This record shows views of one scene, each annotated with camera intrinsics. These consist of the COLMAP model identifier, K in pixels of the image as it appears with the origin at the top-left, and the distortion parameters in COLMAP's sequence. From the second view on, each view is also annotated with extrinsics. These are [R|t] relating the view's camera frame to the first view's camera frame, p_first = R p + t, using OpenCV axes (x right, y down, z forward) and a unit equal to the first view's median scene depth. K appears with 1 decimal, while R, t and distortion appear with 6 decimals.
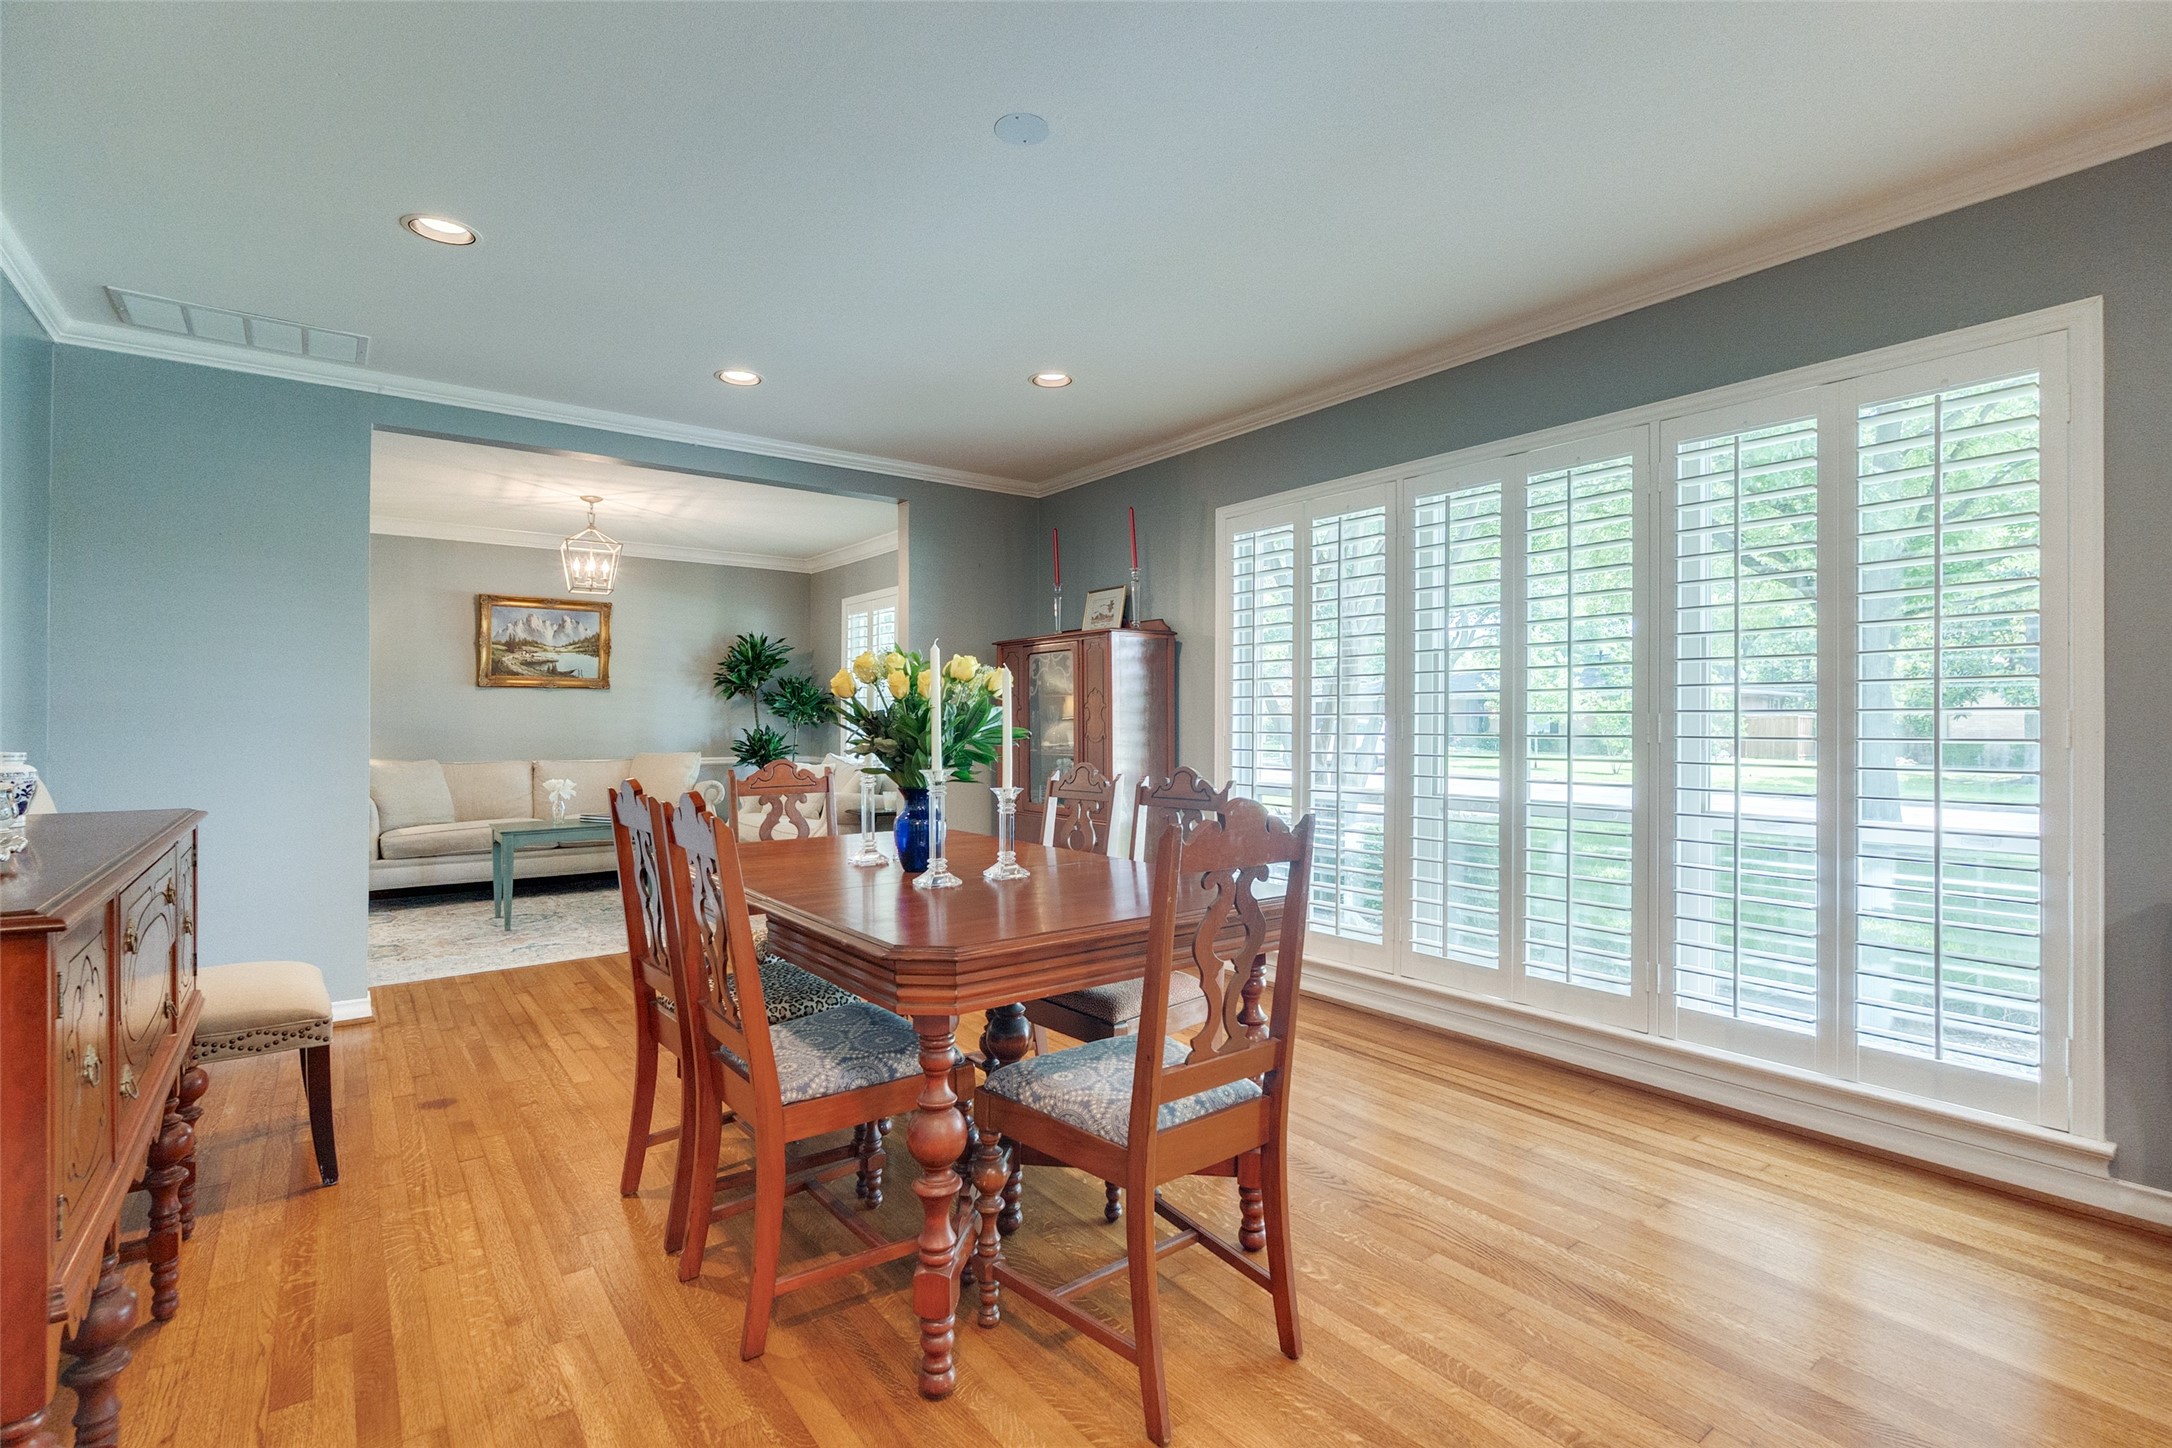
lens RADIAL K [[1000.4, 0, 1098.4], [0, 1000.4, 724.2], [0, 0, 1]] dist [-0.004689, -0.000169]
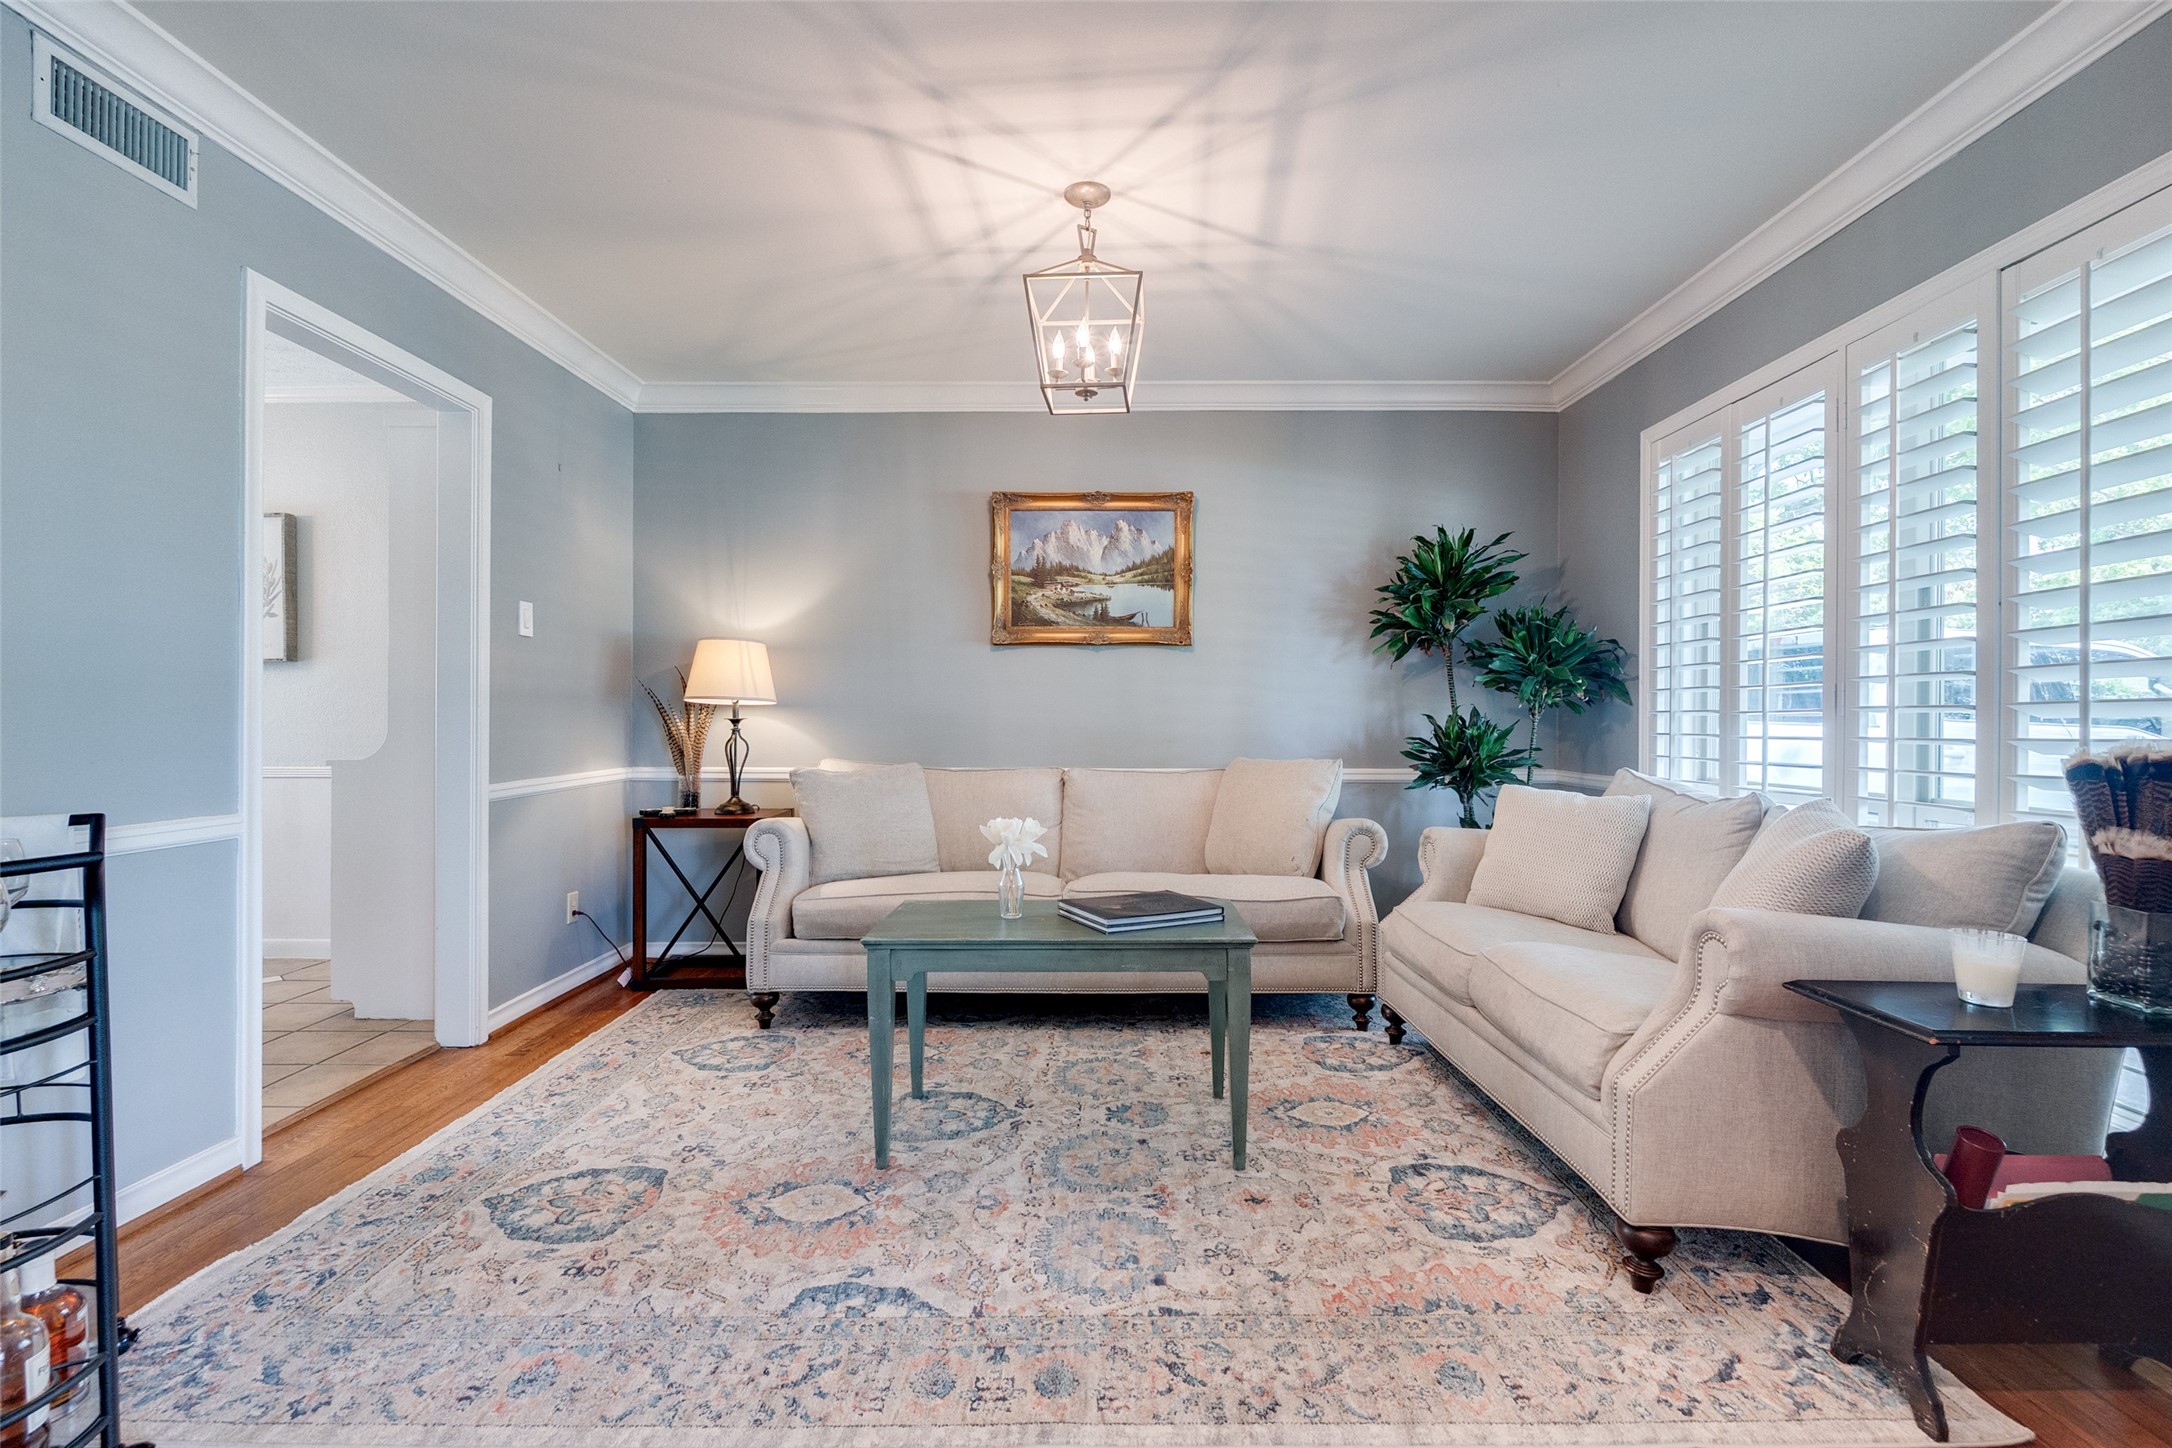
lens RADIAL K [[986.6, 0, 1085.9], [0, 986.6, 717.3], [0, 0, 1]] dist [0.000466, 0.000027]
pose [[0.780163, -0.003760, -0.625565, -0.186937], [-0.001492, 0.999968, -0.007871, 0.010532], [0.625574, 0.007074, 0.780133, 0.530423]]
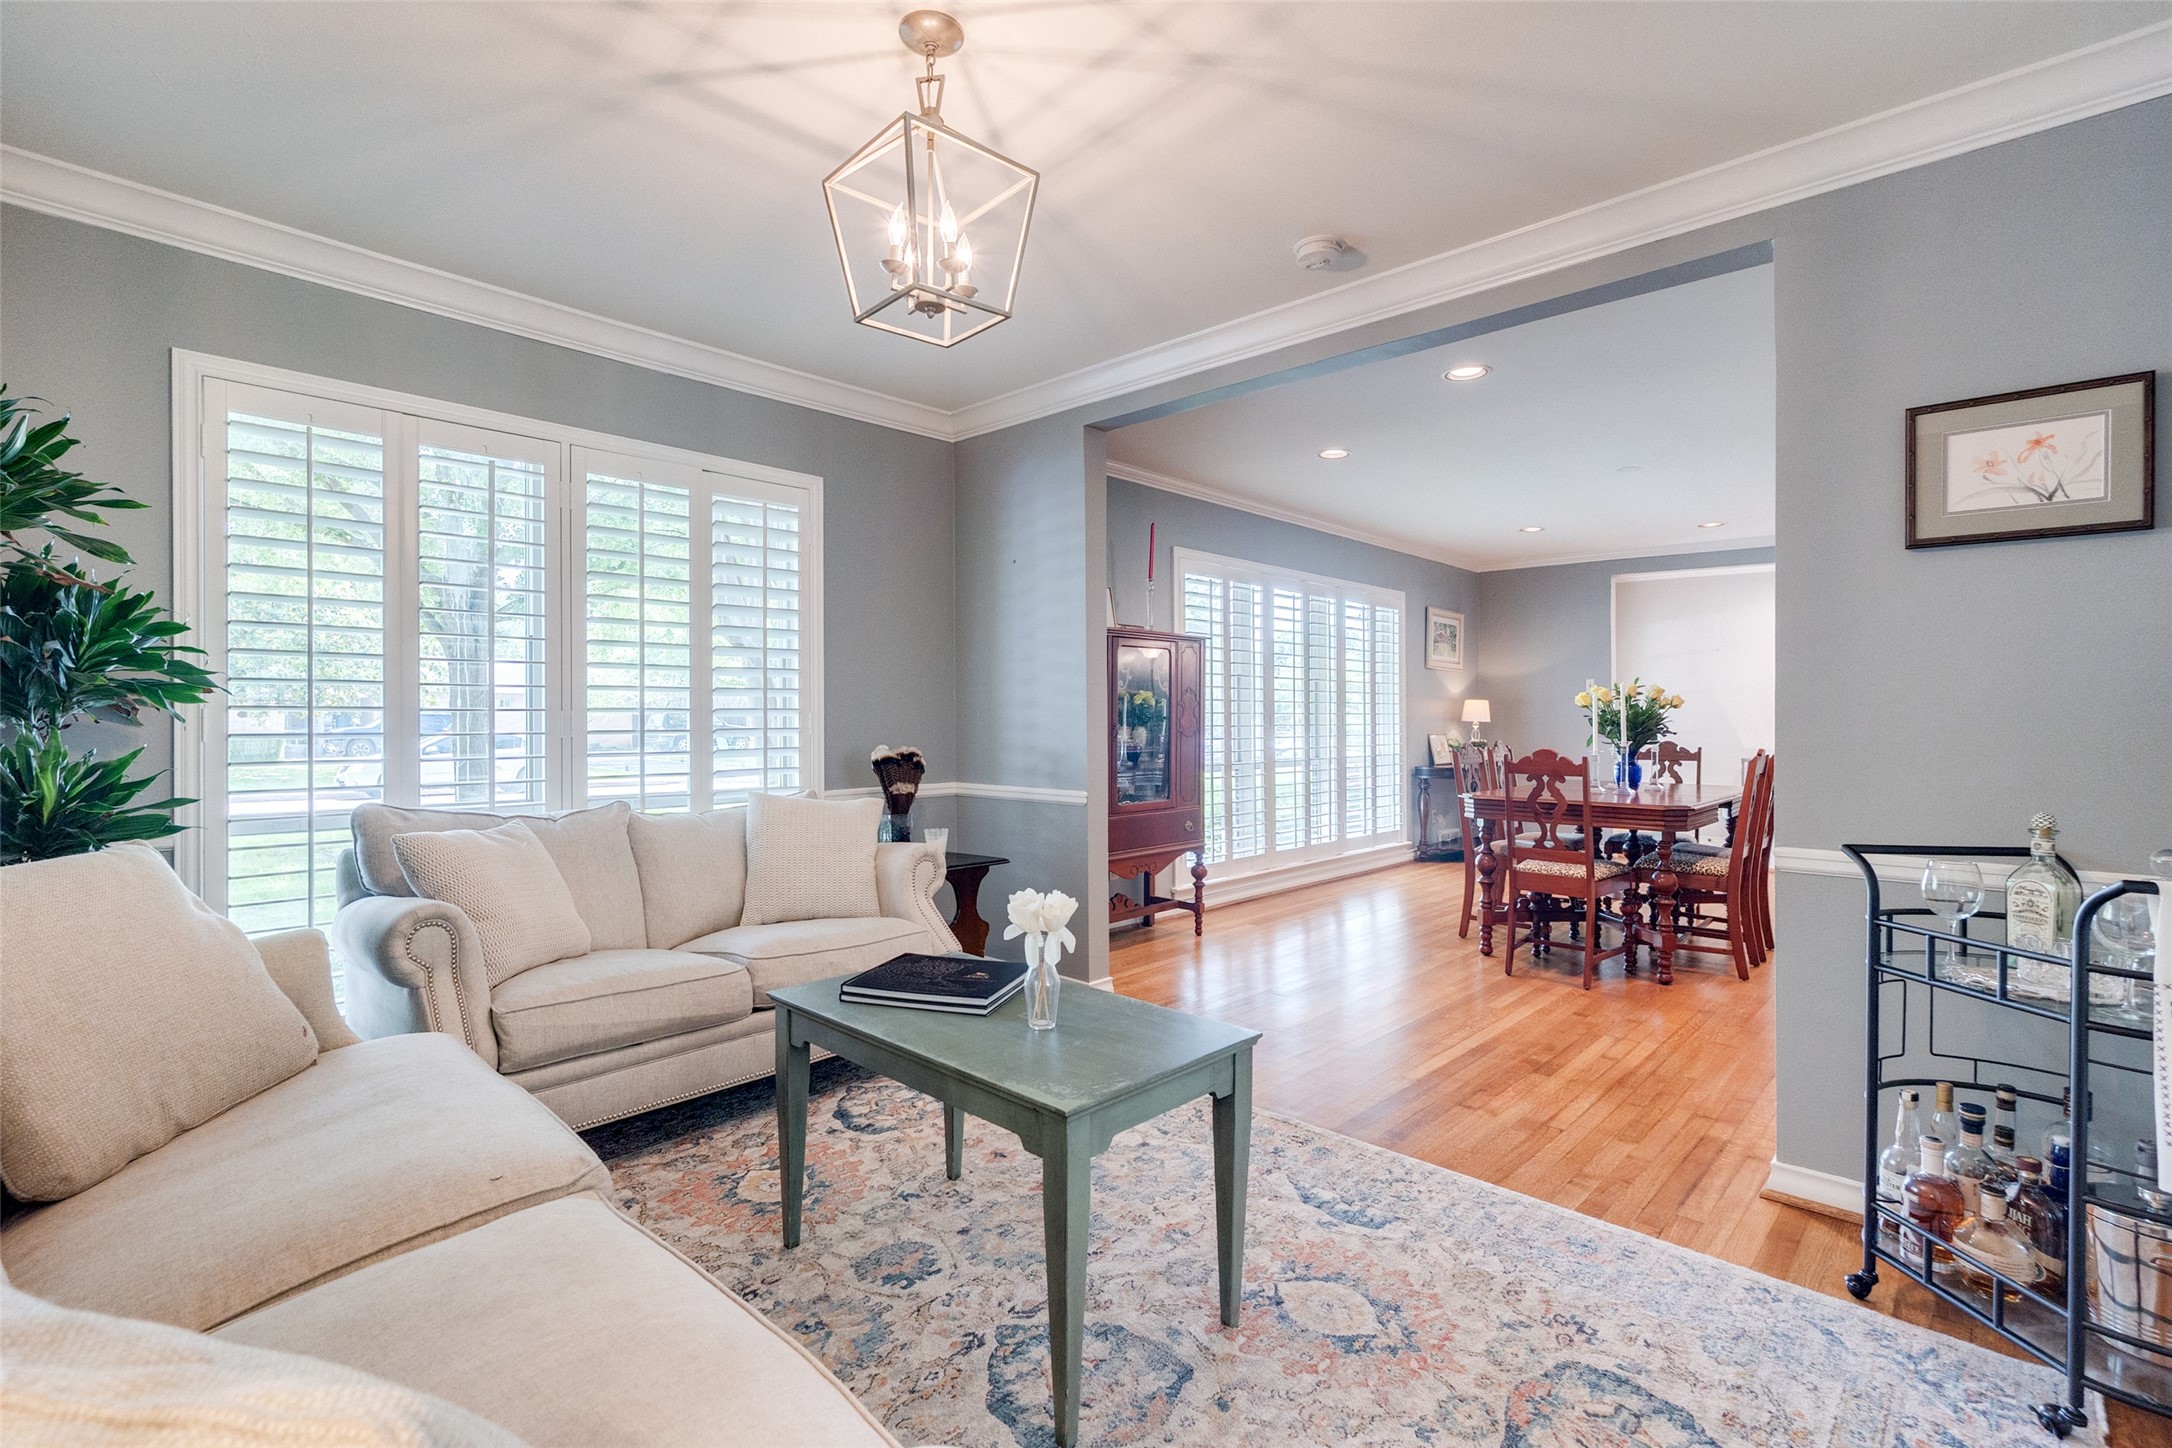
lens RADIAL K [[1000.4, 0, 1098.4], [0, 1000.4, 724.2], [0, 0, 1]] dist [-0.004689, -0.000169]
pose [[-0.152735, -0.006251, 0.988247, -0.695061], [0.000942, 0.999979, 0.006471, -0.003056], [-0.988267, 0.001919, -0.152726, 0.816348]]
